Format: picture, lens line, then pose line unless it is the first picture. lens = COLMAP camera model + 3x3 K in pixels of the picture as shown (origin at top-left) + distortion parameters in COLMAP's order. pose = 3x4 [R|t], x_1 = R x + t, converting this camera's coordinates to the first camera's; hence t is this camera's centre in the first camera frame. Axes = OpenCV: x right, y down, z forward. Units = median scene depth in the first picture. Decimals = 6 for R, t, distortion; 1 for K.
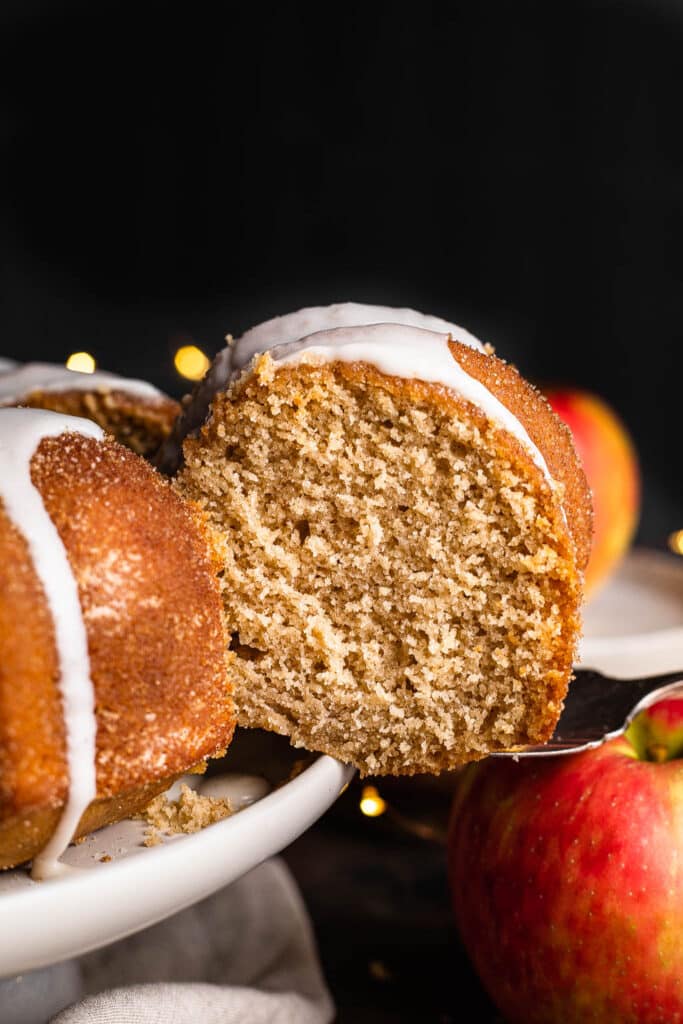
lens RADIAL K [[1605.0, 0, 341.5], [0, 1605.0, 512.0], [0, 0, 1]] dist [-0.254222, -0.082474]
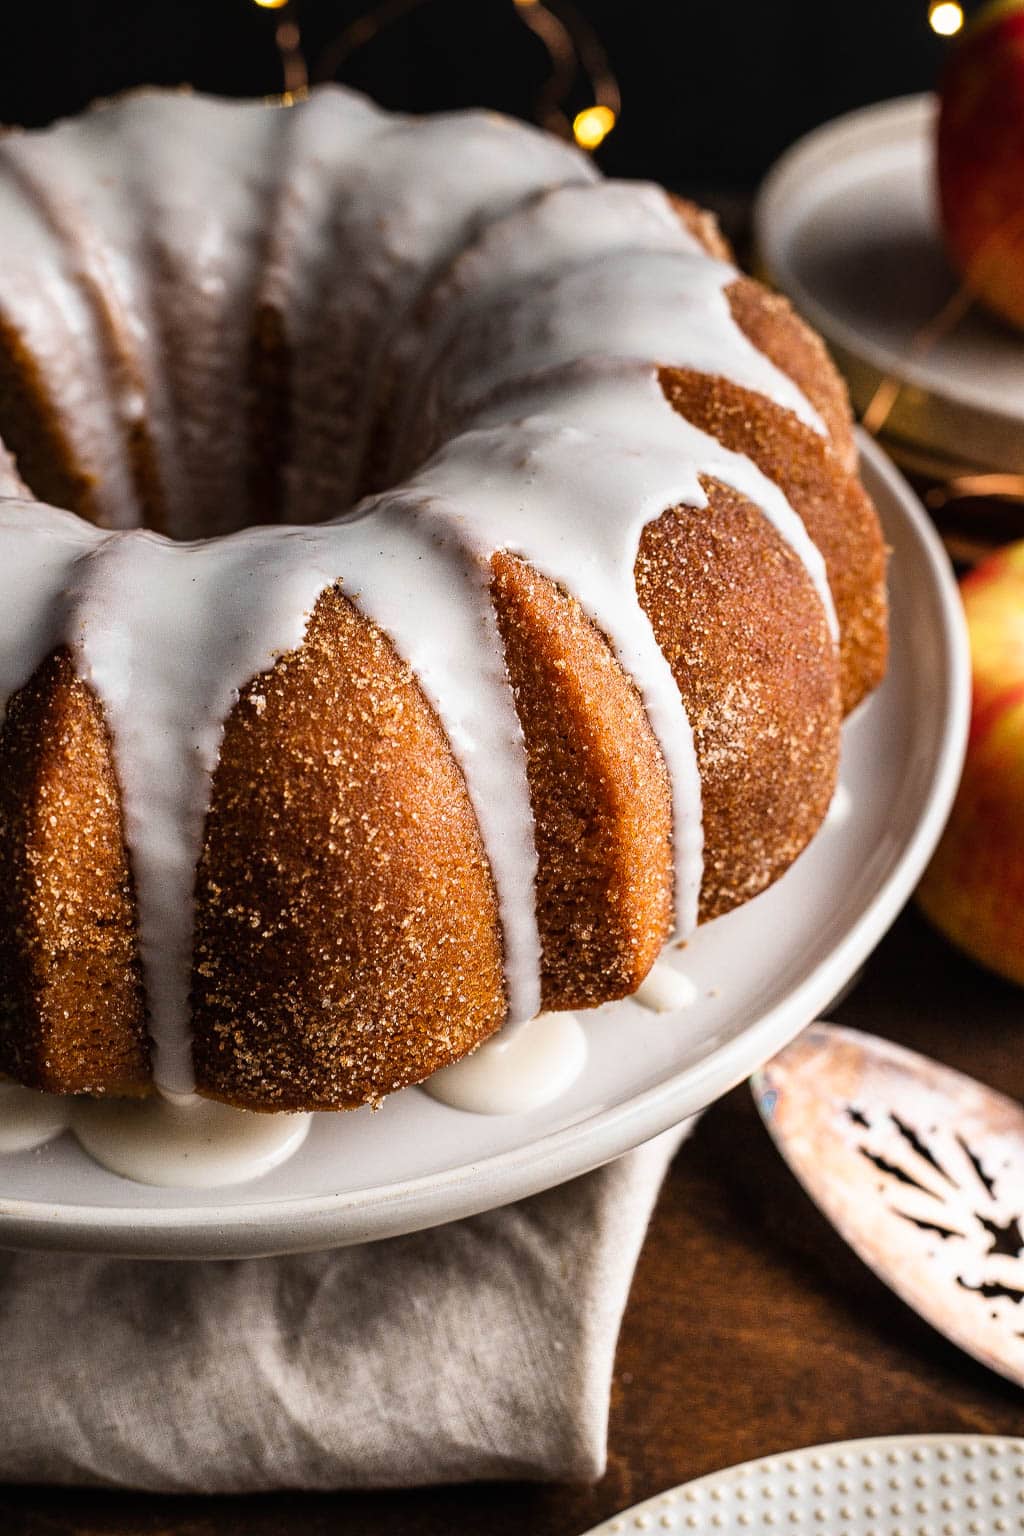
lens RADIAL K [[2525.6, 0, 512.0], [0, 2525.6, 768.0], [0, 0, 1]] dist [-0.199561, 0.079083]
pose [[0.998019, 0.053311, -0.033413, -0.214742], [-0.028016, 0.852068, 0.522680, -0.654563], [0.056335, -0.520709, 0.851874, -0.206030]]
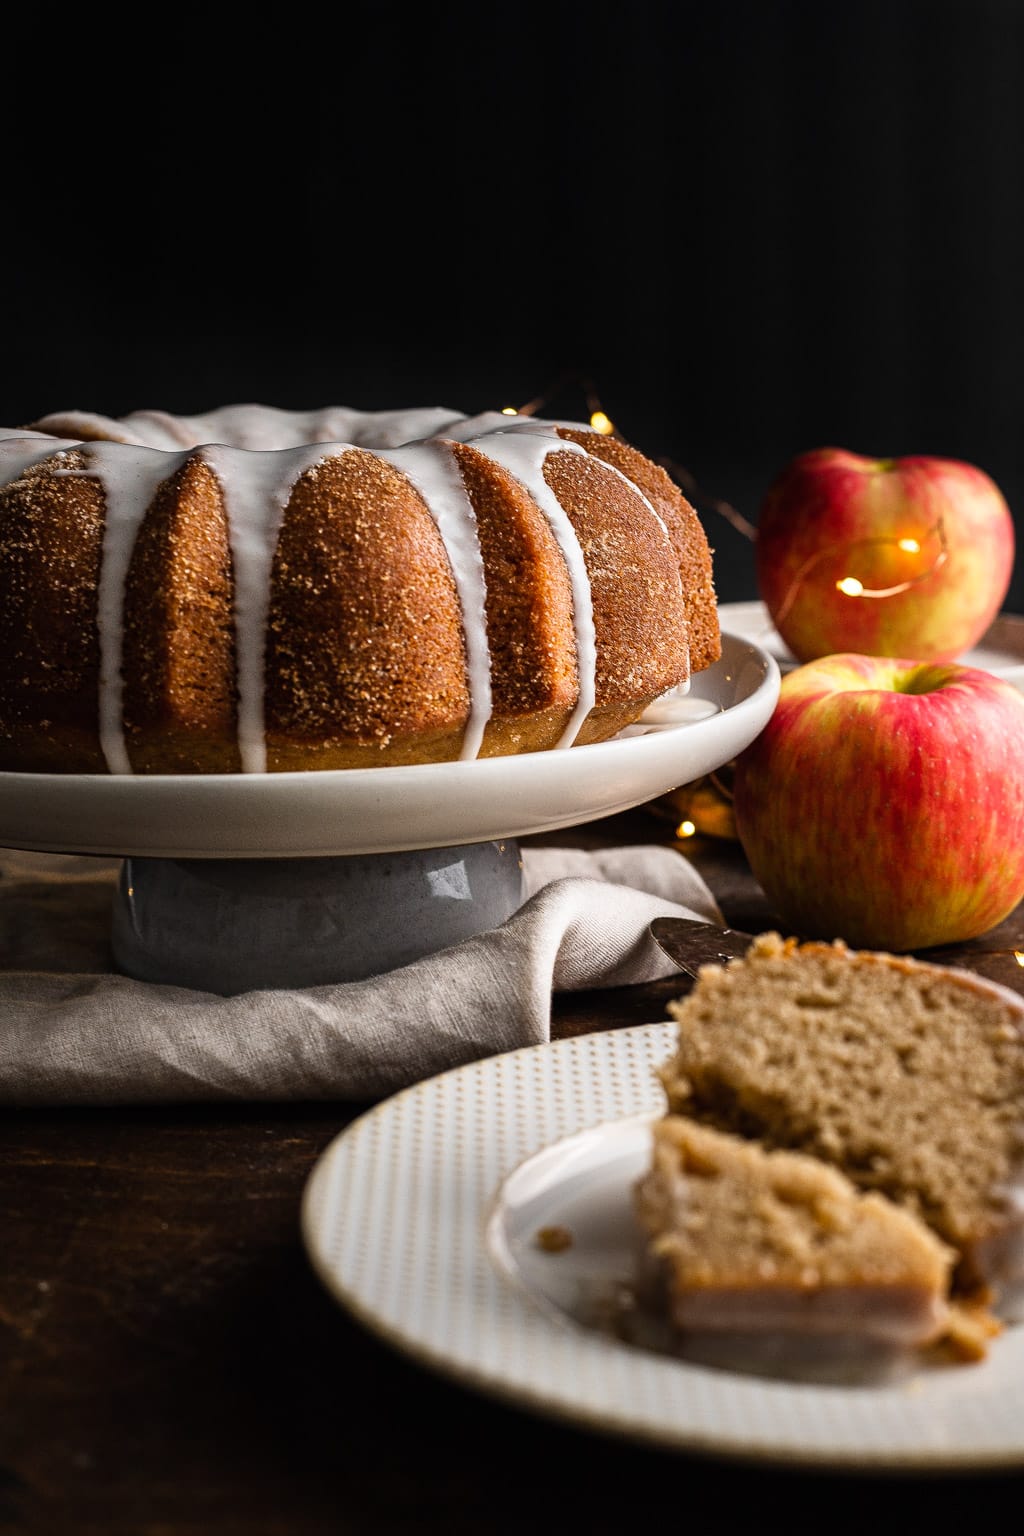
lens RADIAL K [[2337.7, 0, 447.0], [0, 2337.7, 768.7], [0, 0, 1]] dist [-0.162487, -0.019465]
pose [[0.997646, 0.002255, -0.068544, -0.141945], [-0.000577, 0.999700, 0.024491, 0.182639], [0.068579, -0.024394, 0.997347, -1.045933]]
